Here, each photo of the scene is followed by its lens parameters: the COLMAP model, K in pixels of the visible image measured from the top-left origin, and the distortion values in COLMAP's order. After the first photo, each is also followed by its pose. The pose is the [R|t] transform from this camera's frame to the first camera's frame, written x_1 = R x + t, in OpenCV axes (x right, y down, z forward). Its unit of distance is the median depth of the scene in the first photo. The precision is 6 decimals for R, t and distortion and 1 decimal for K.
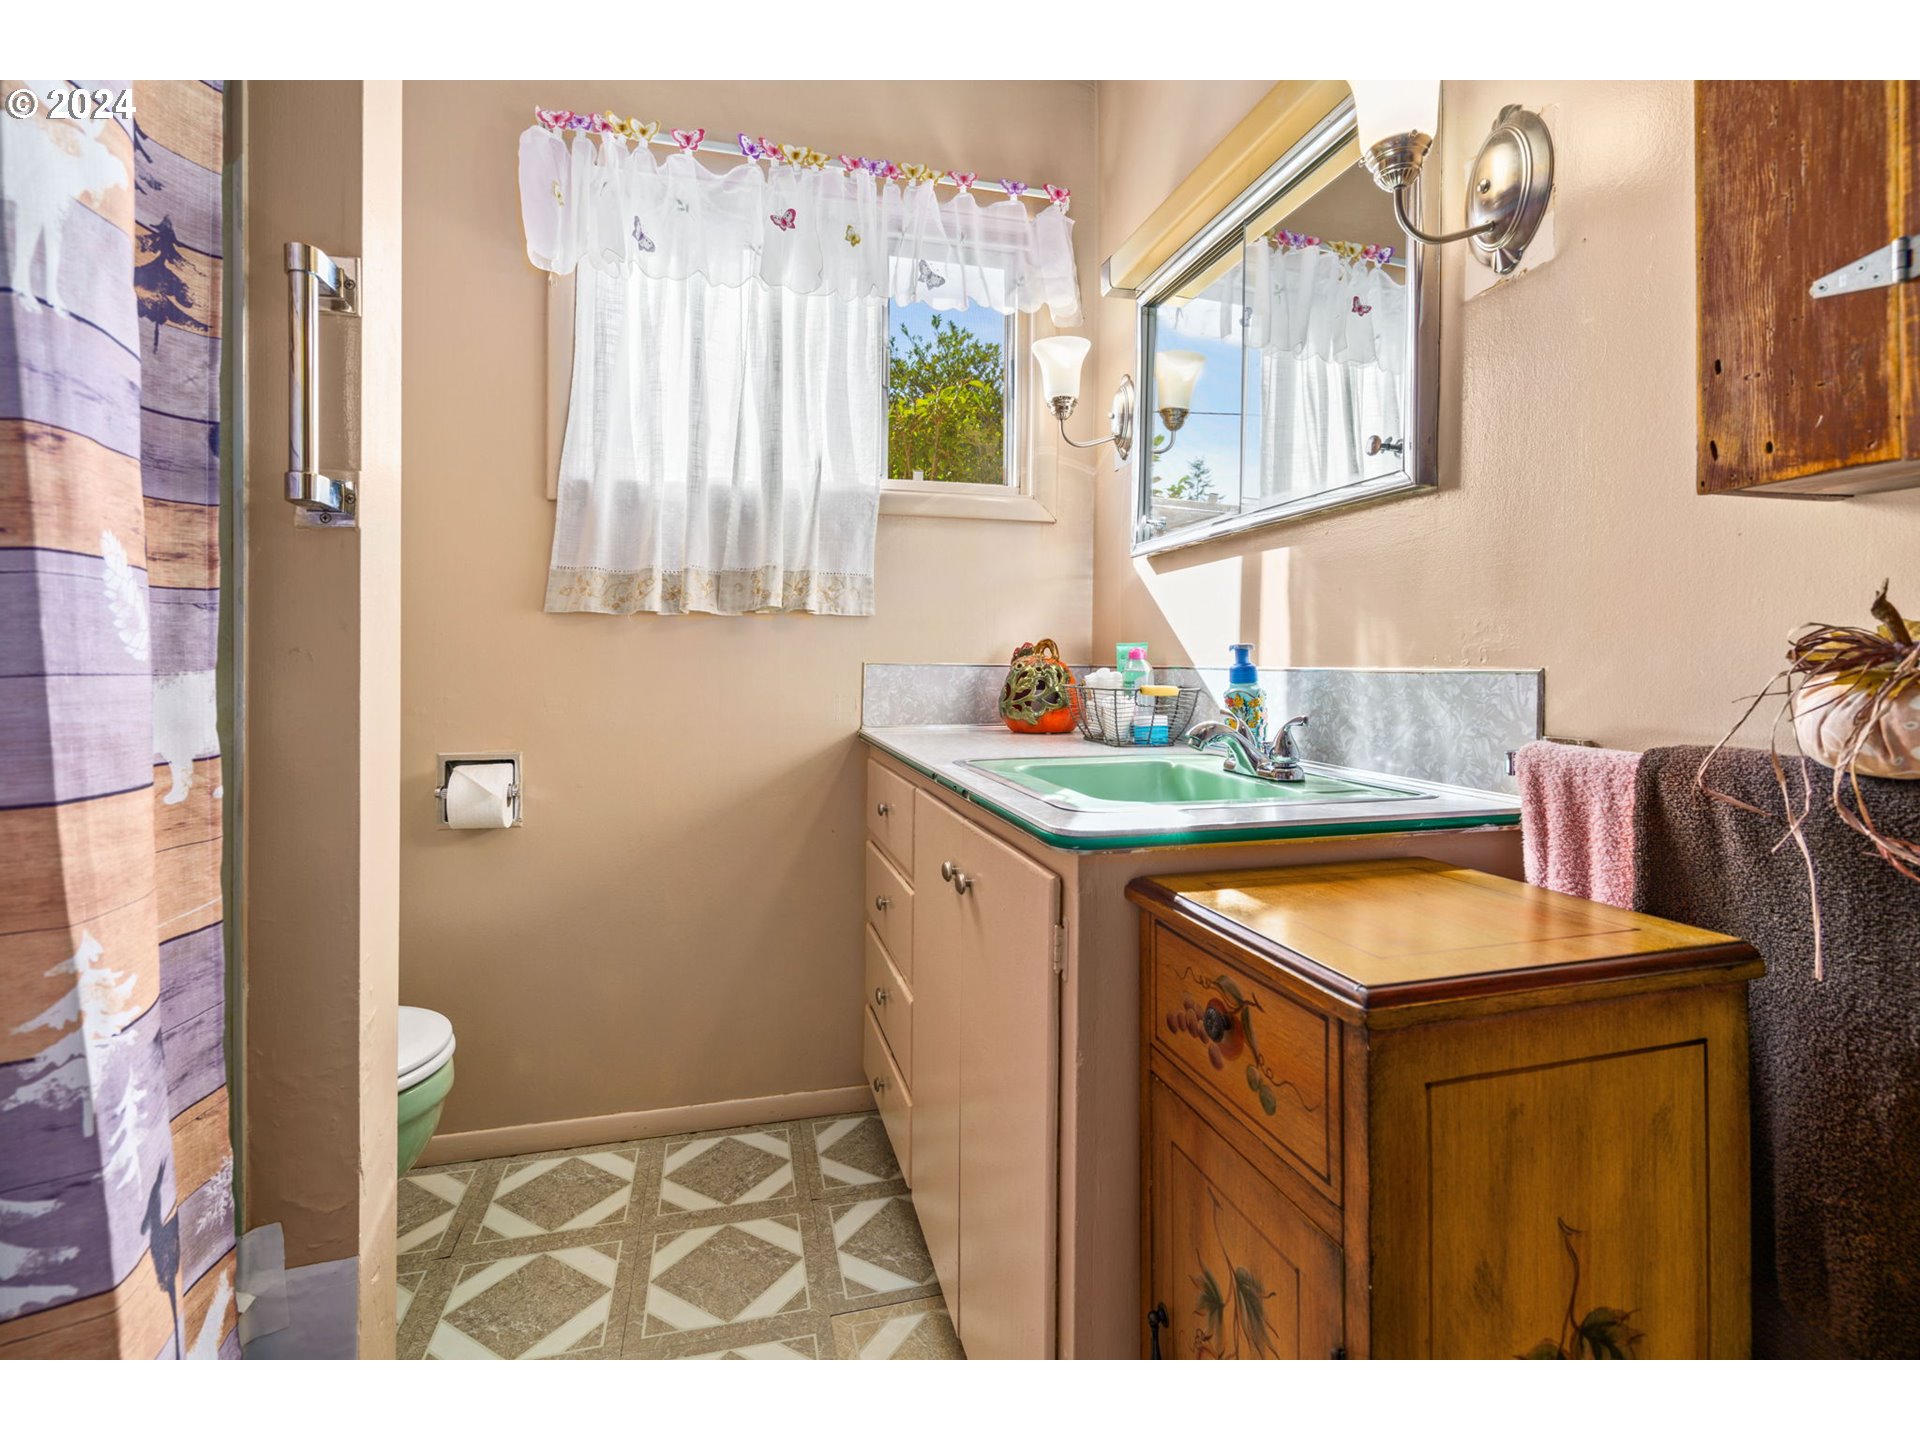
lens RADIAL K [[878.8, 0, 956.7], [0, 878.8, 649.0], [0, 0, 1]] dist [-0.003036, 0.000545]
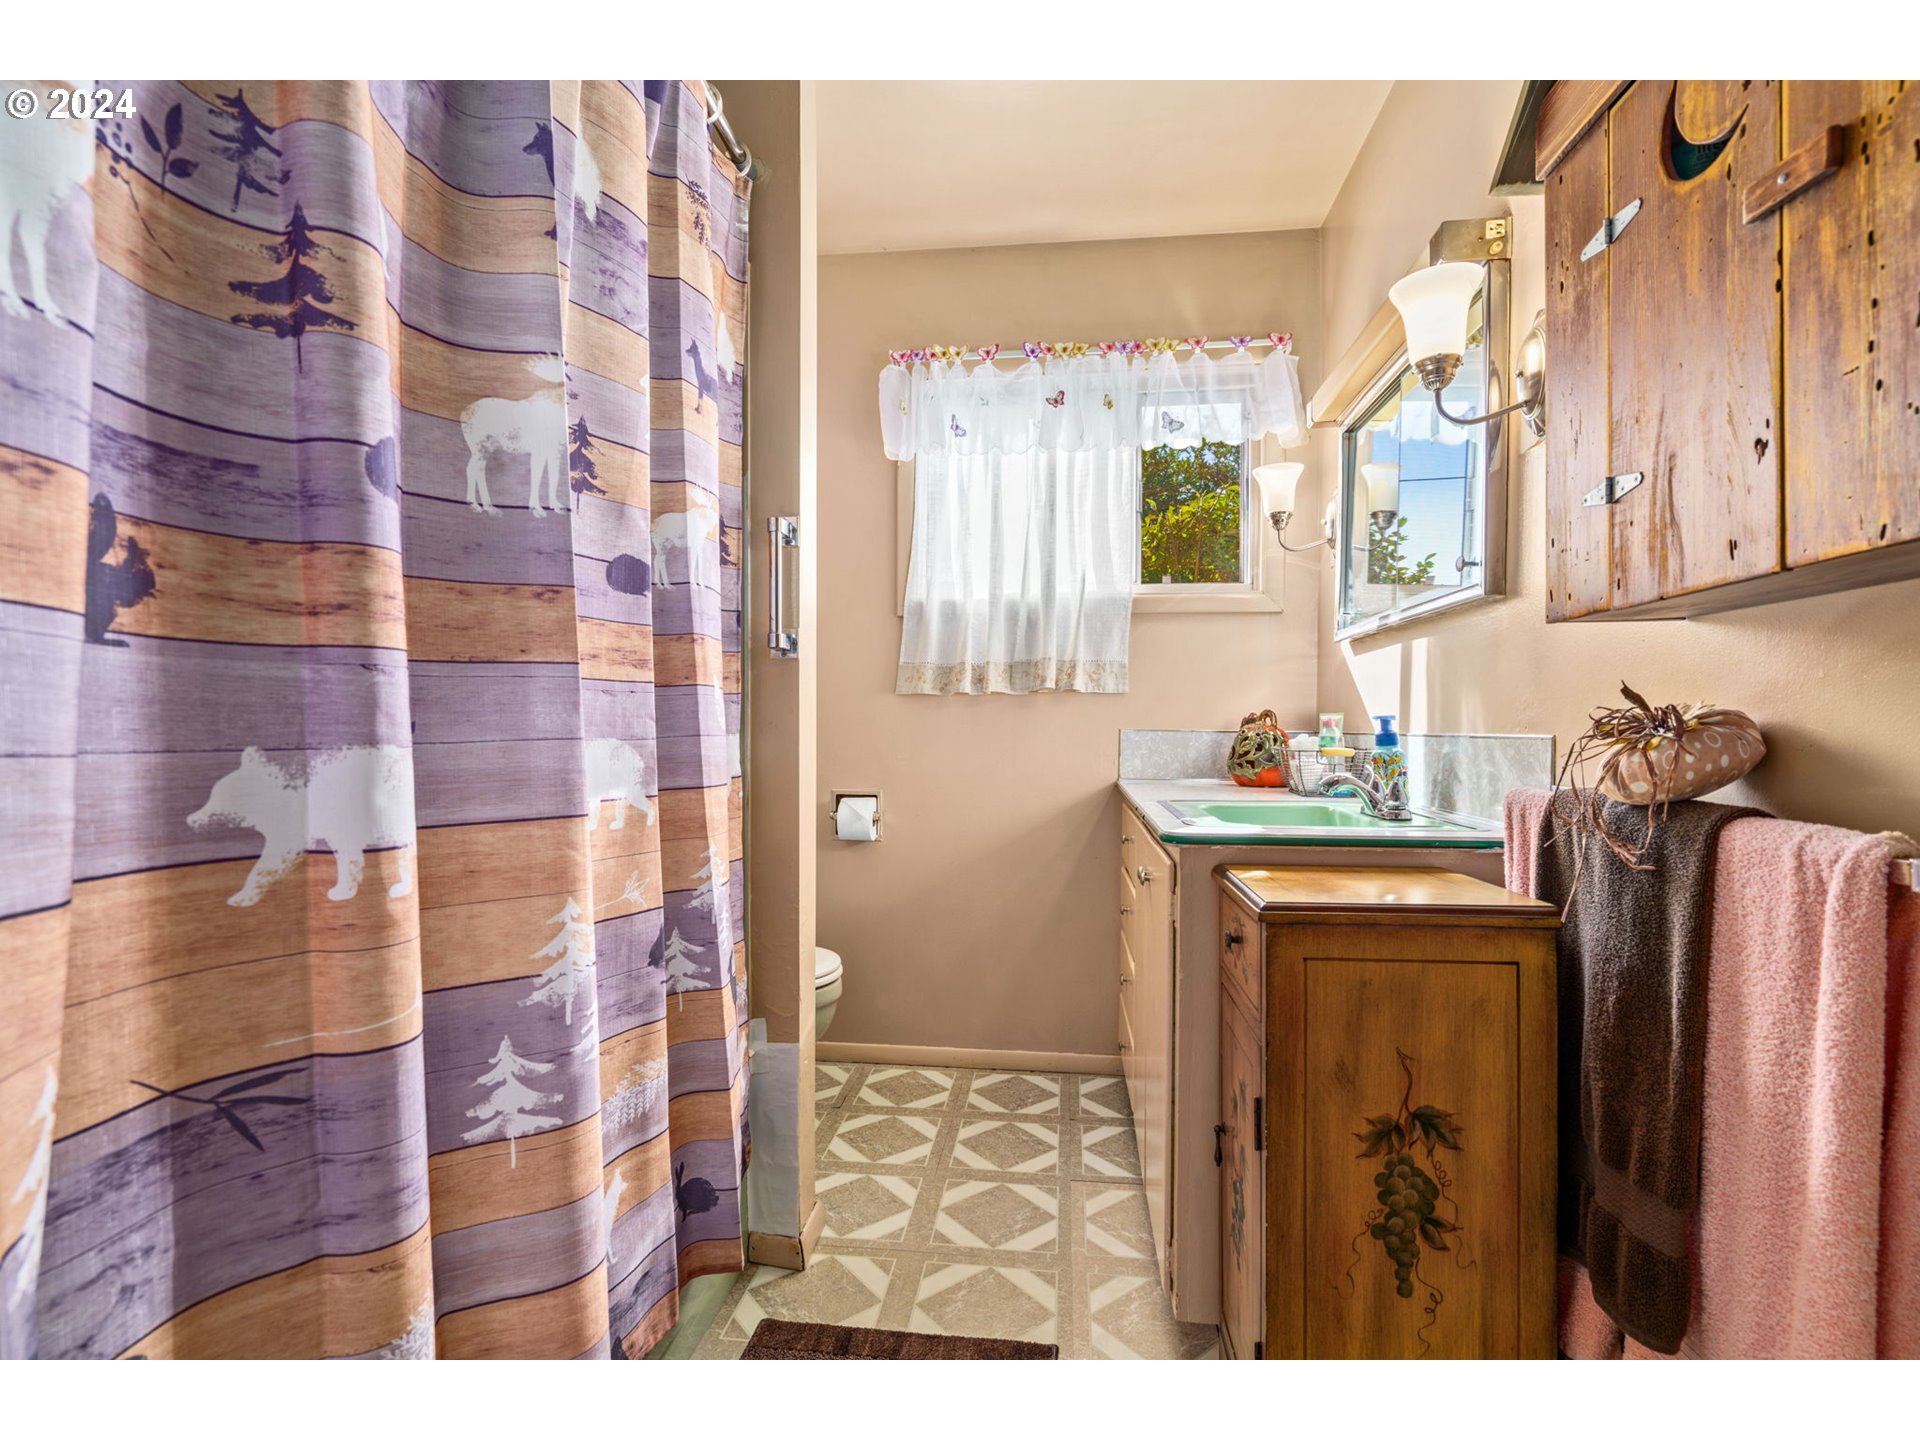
lens RADIAL K [[885.9, 0, 965.9], [0, 885.9, 690.8], [0, 0, 1]] dist [-0.003077, 0.001084]
pose [[0.929858, -0.014704, -0.367624, 0.182379], [0.005285, 0.999632, -0.026614, -0.008084], [0.367880, 0.022804, 0.929594, -0.329599]]
